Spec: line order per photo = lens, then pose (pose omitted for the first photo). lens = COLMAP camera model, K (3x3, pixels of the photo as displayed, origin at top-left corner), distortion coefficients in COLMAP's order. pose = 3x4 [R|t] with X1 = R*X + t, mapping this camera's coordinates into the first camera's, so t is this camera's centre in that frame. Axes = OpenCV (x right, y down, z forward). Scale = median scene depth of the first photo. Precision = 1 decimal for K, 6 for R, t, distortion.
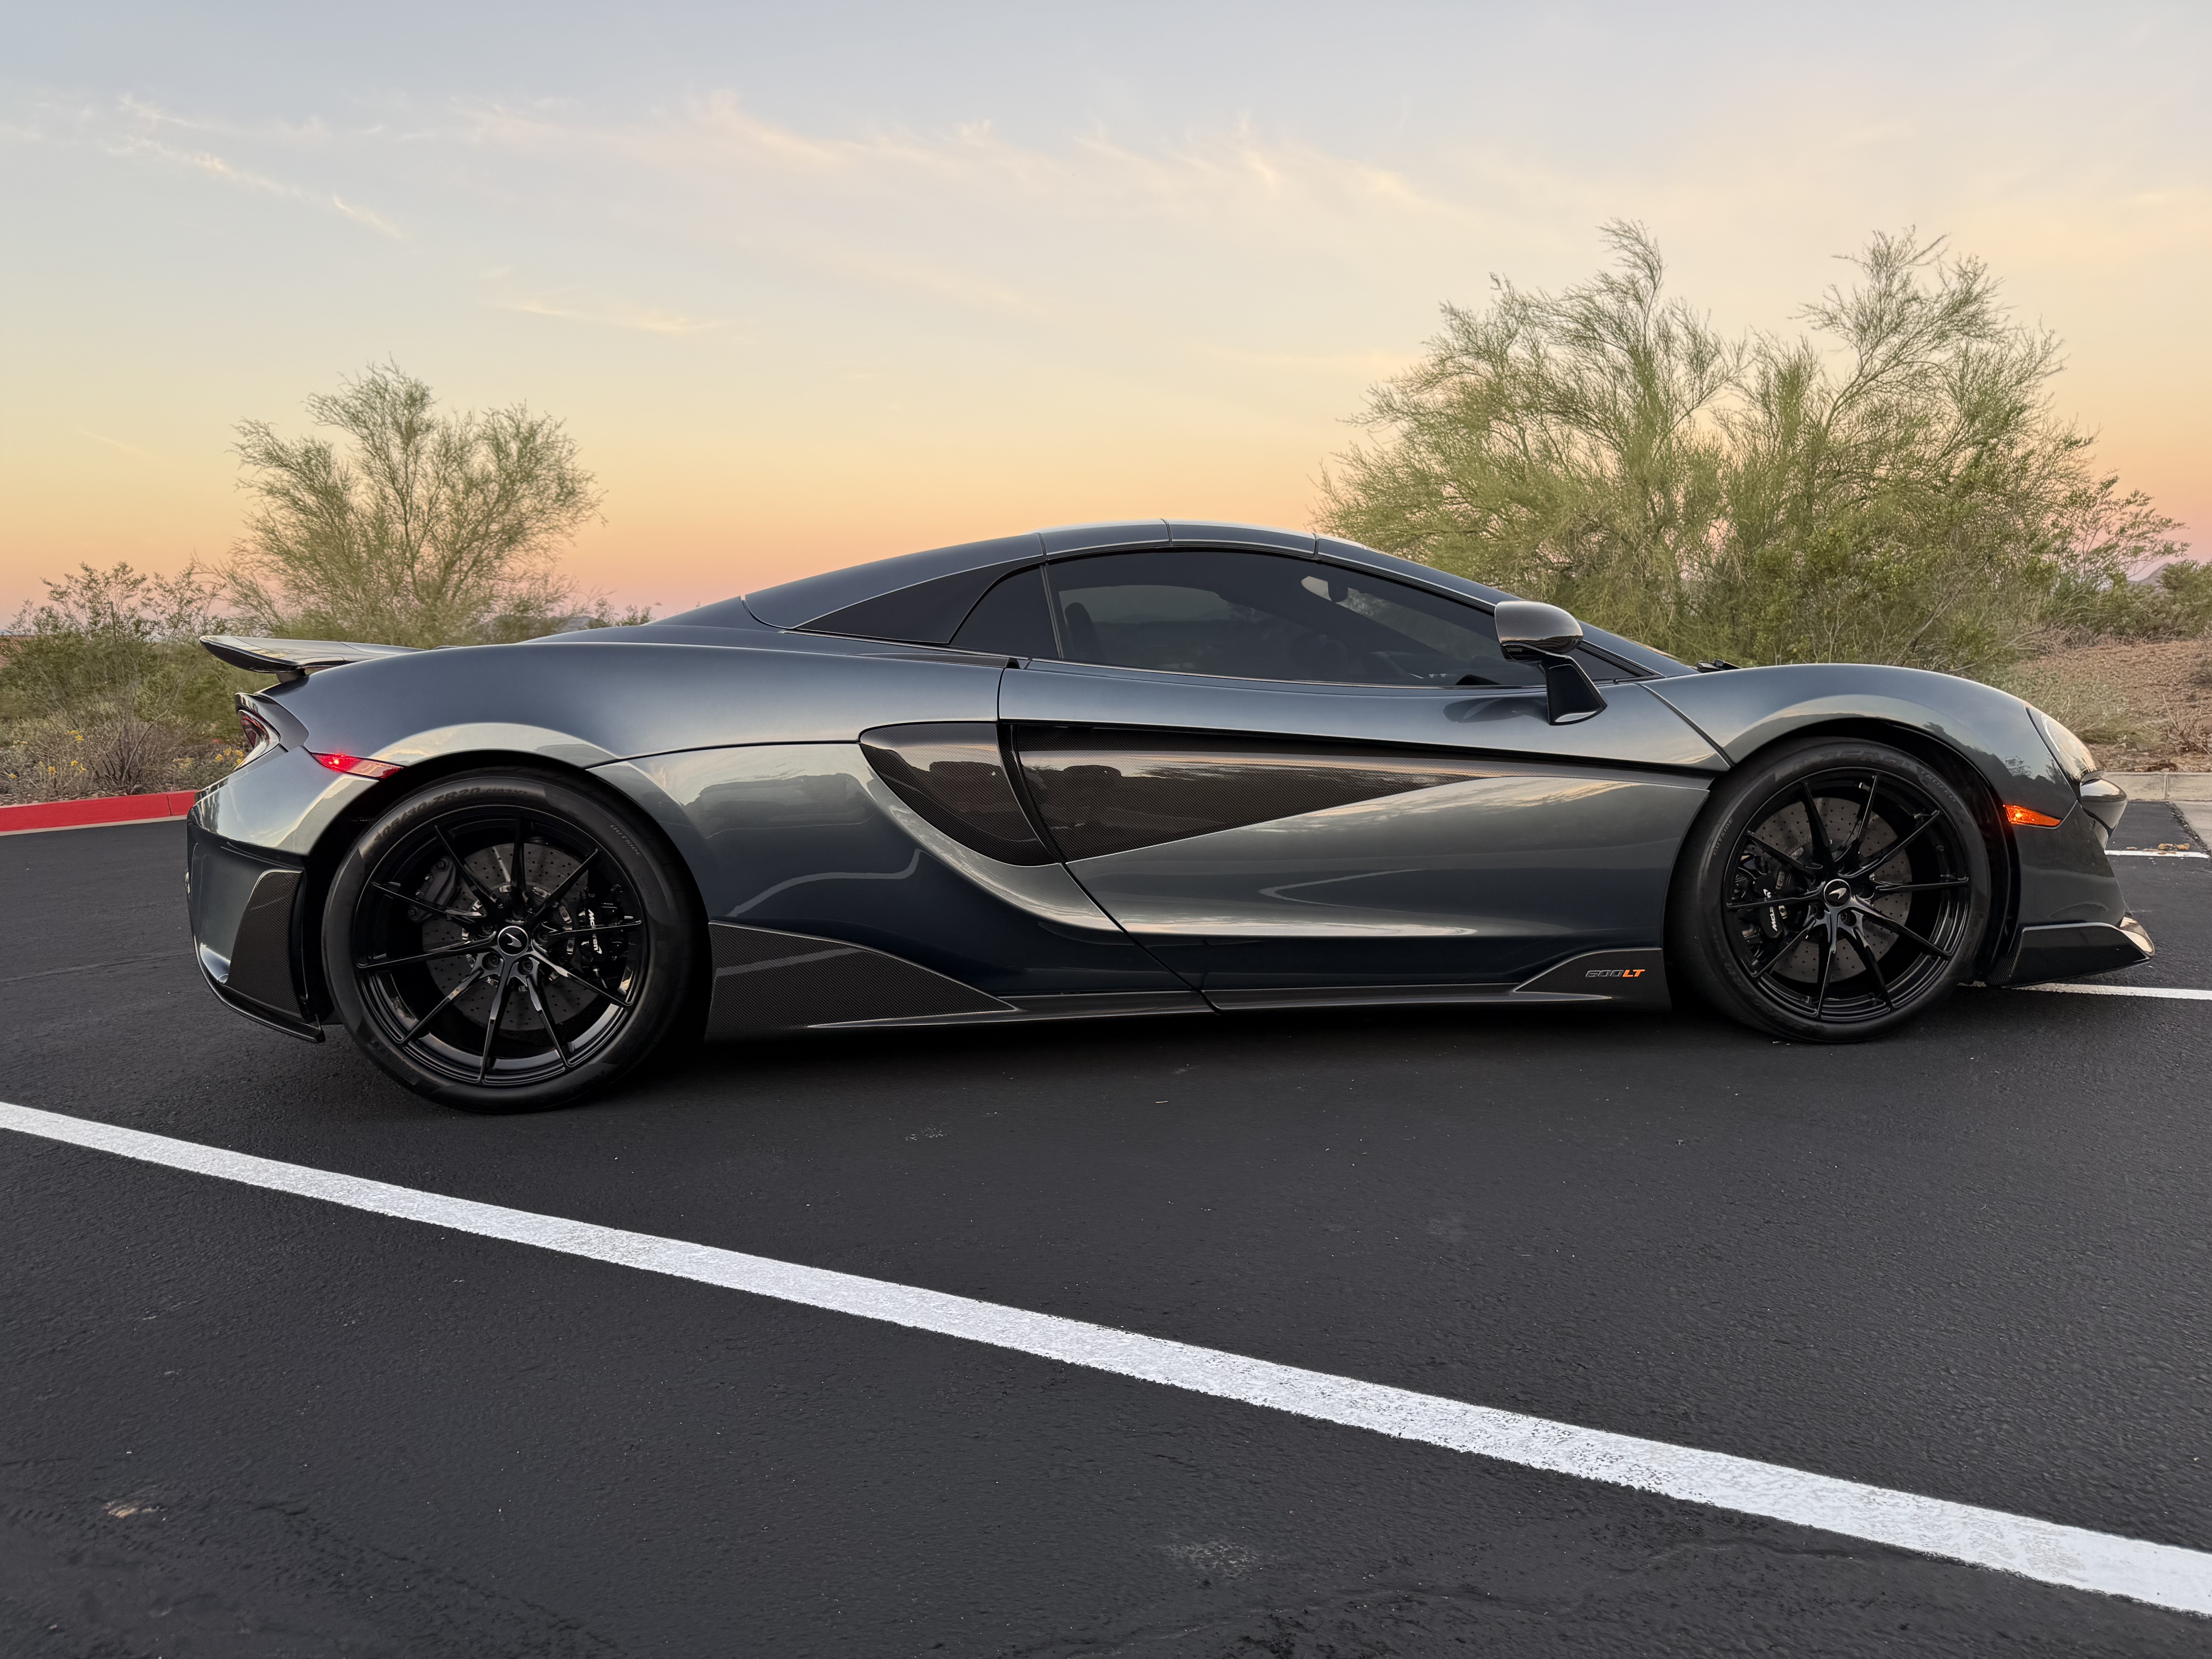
lens RADIAL K [[1580.0, 0, 1094.2], [0, 1580.0, 827.1], [0, 0, 1]] dist [0.031274, -0.027442]
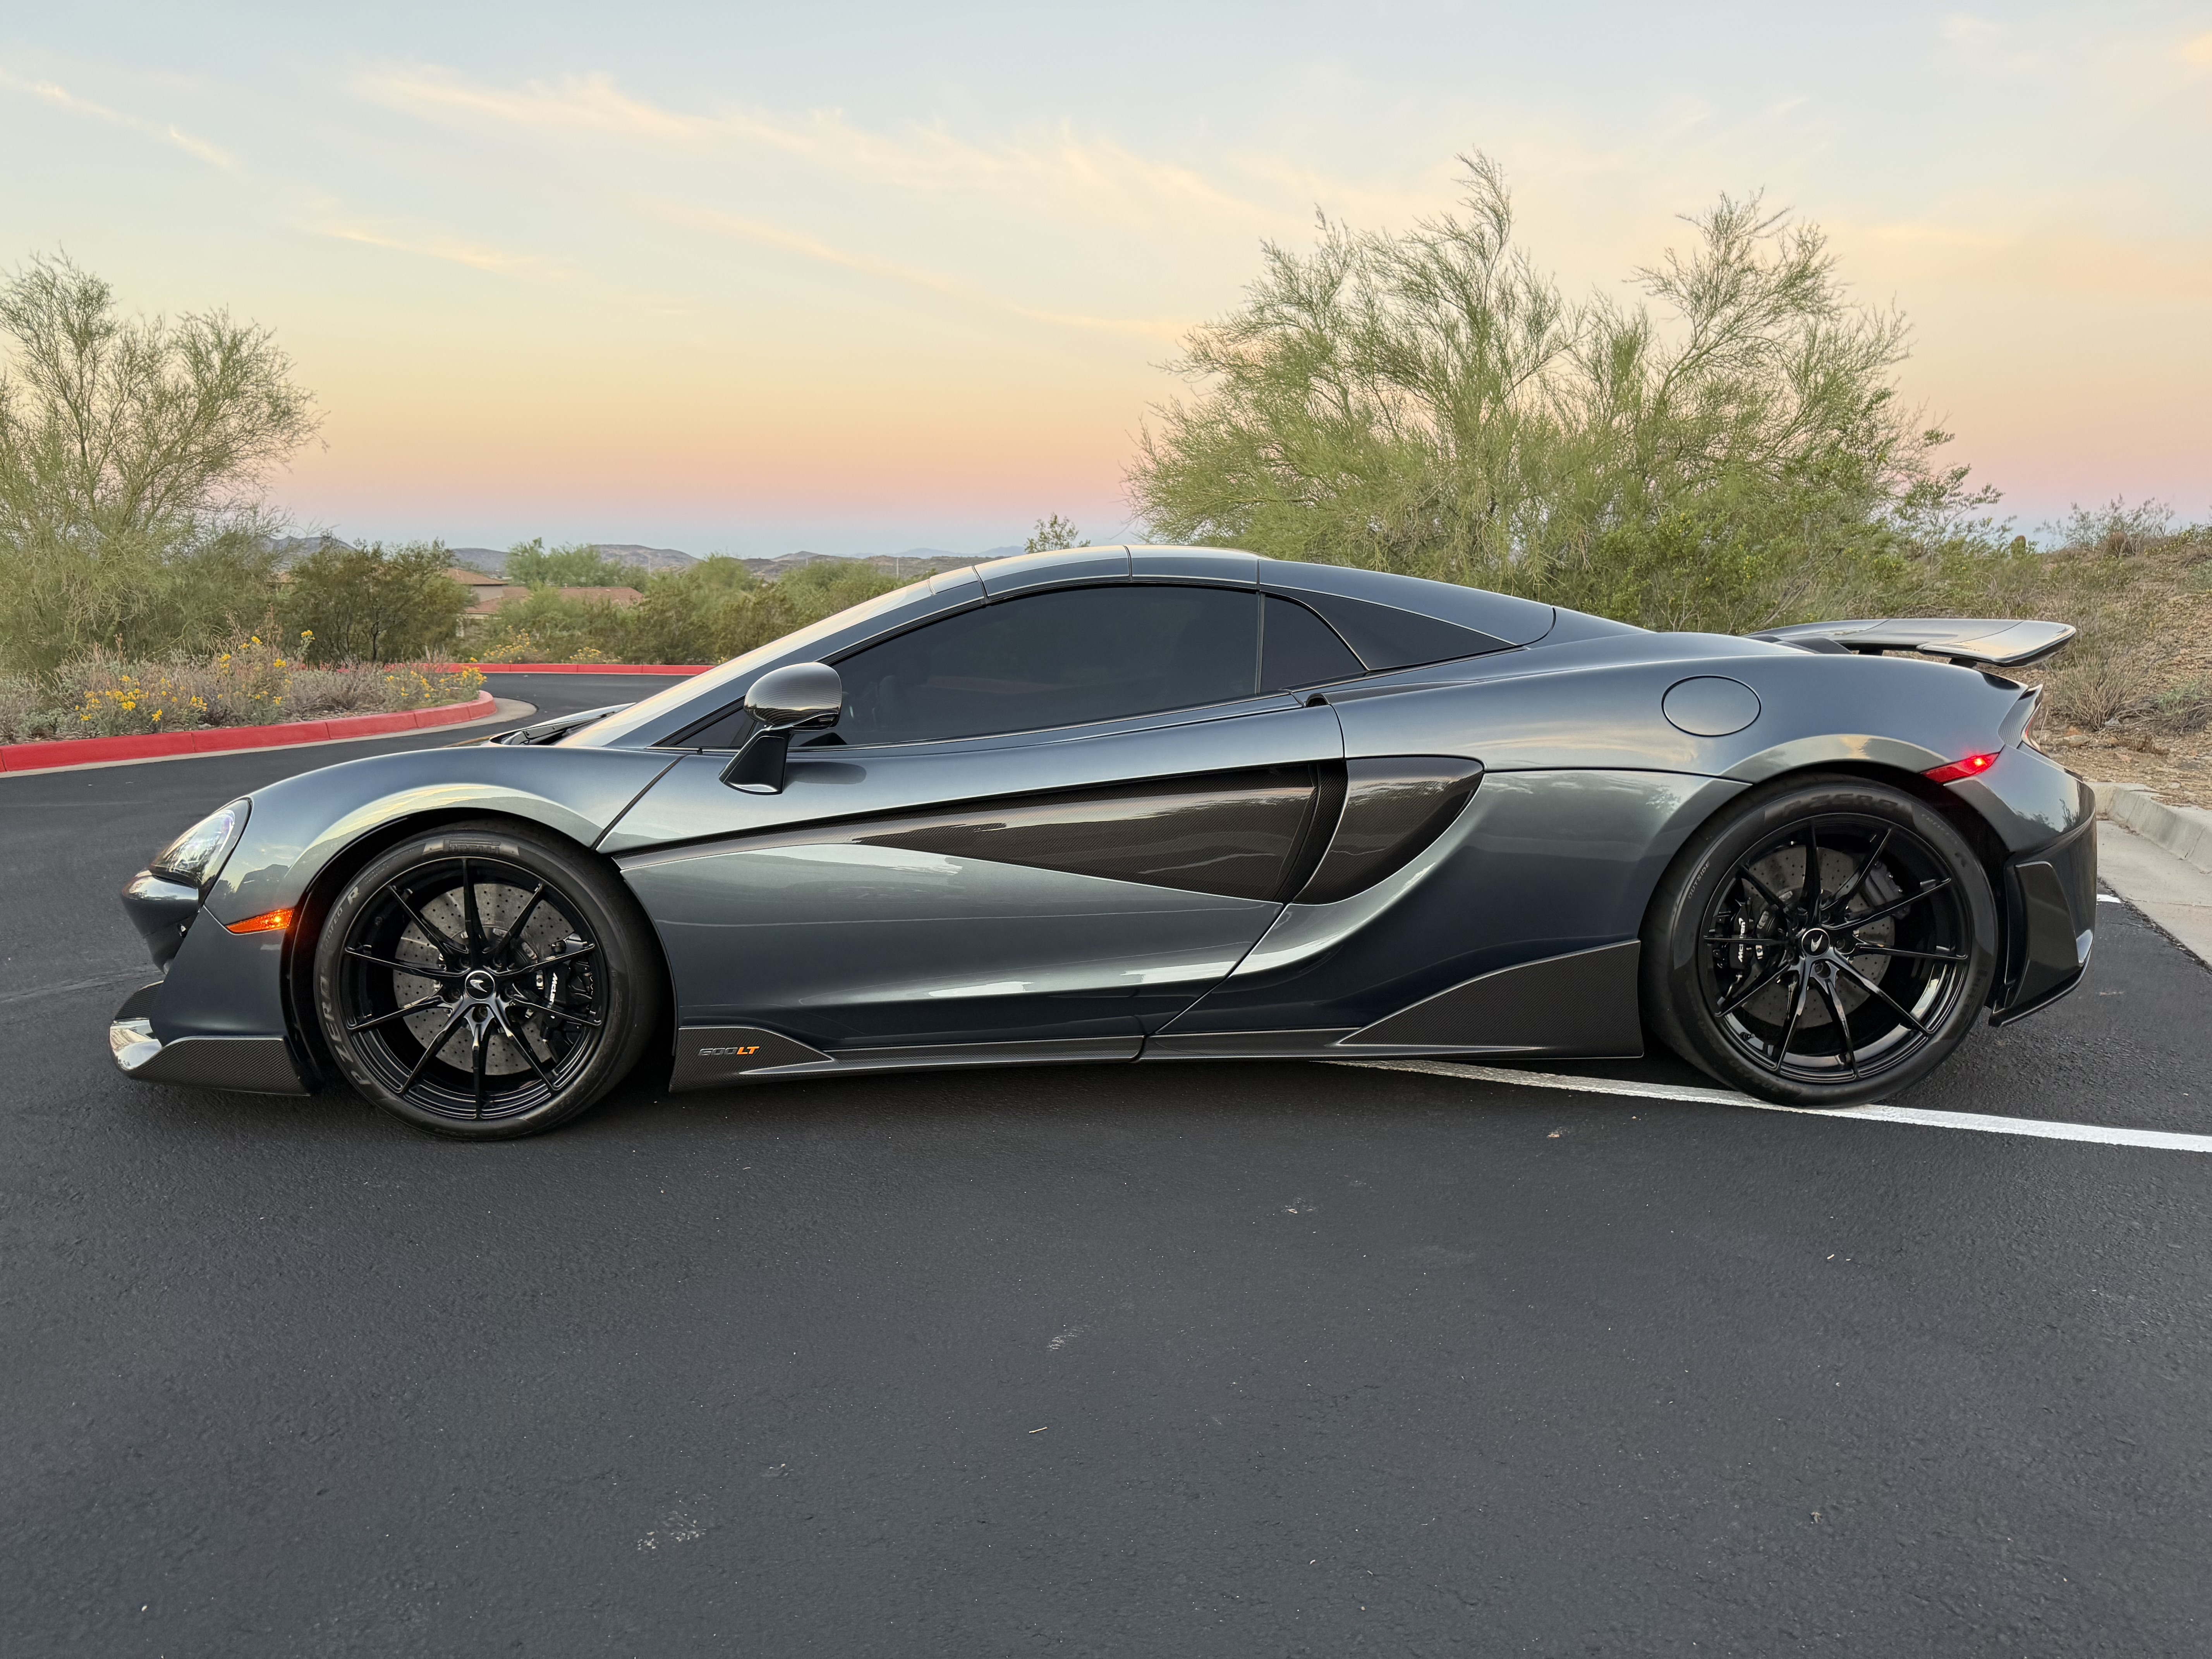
lens RADIAL K [[1580.0, 0, 1095.8], [0, 1580.0, 837.5], [0, 0, 1]] dist [0.031274, -0.027442]
pose [[0.990538, 0.001565, 0.137228, -0.007551], [-0.007431, 0.999080, 0.042245, -0.034689], [-0.137036, -0.042865, 0.989638, 0.115966]]
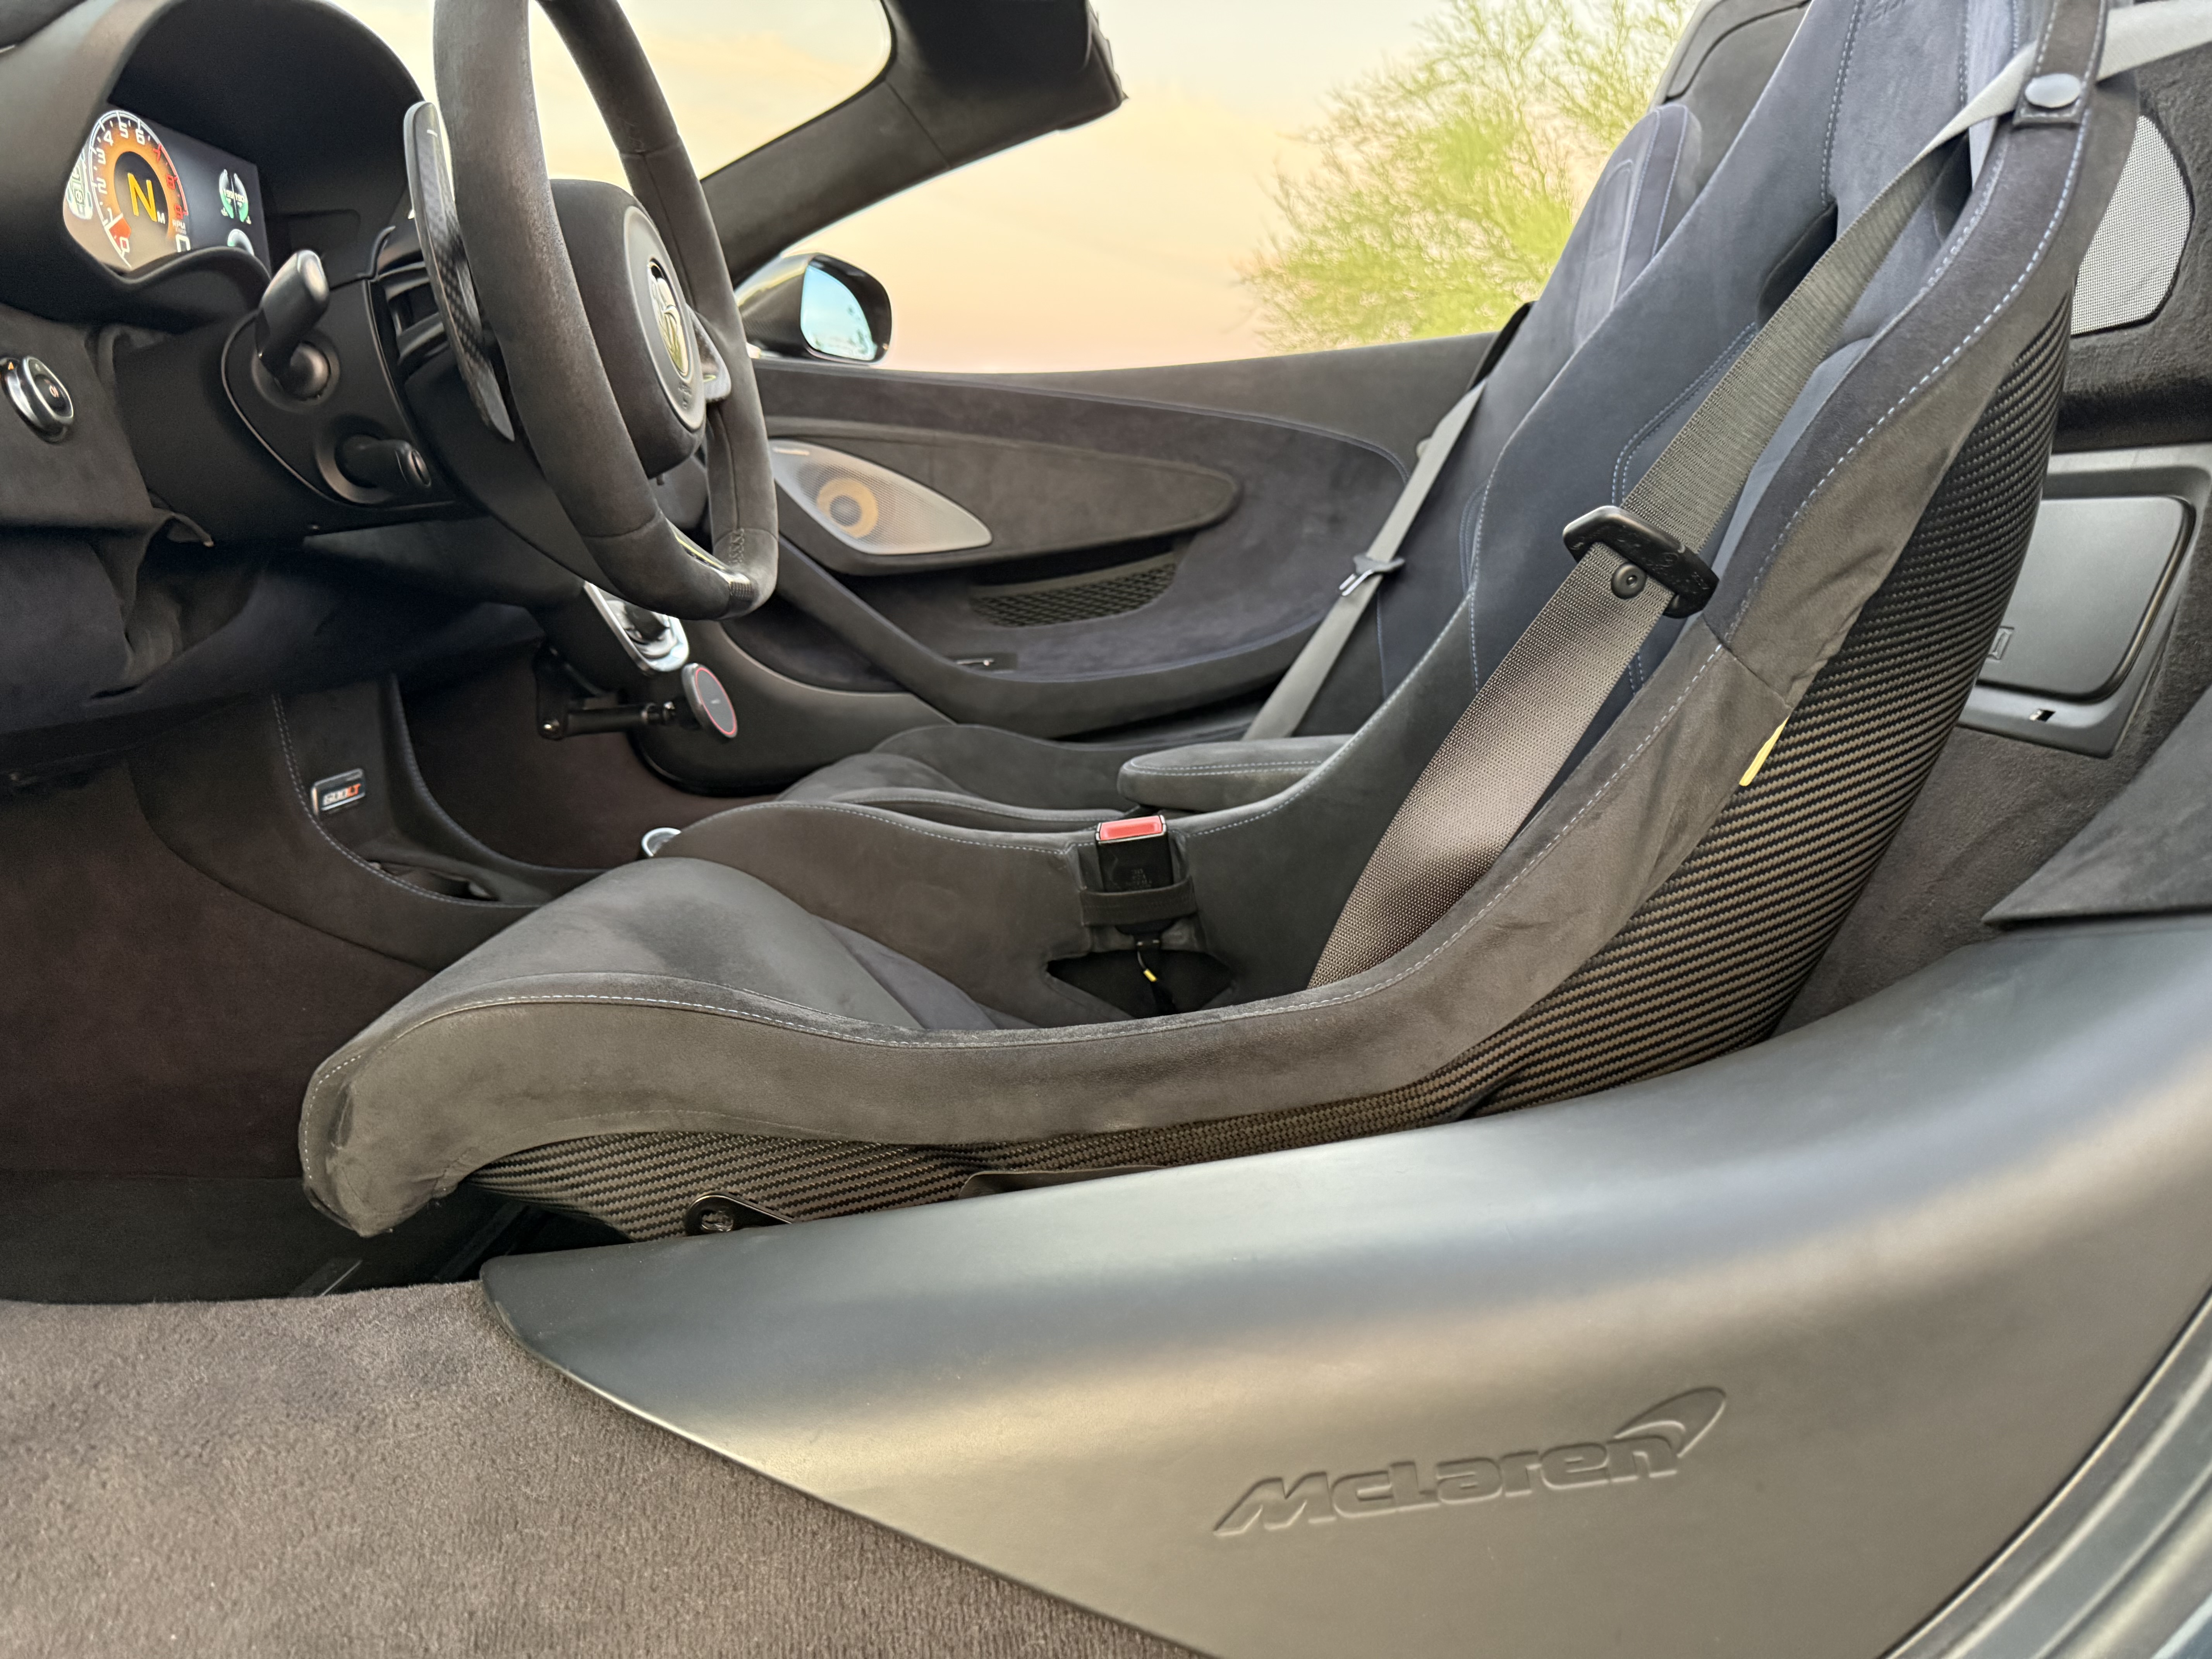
lens RADIAL K [[1580.0, 0, 1119.0], [0, 1580.0, 847.9], [0, 0, 1]] dist [0.031274, -0.027442]
pose [[0.990956, 0.056082, 0.121907, 0.024064], [-0.067265, 0.993701, 0.089636, -0.008316], [-0.116112, -0.097025, 0.988486, 0.438124]]
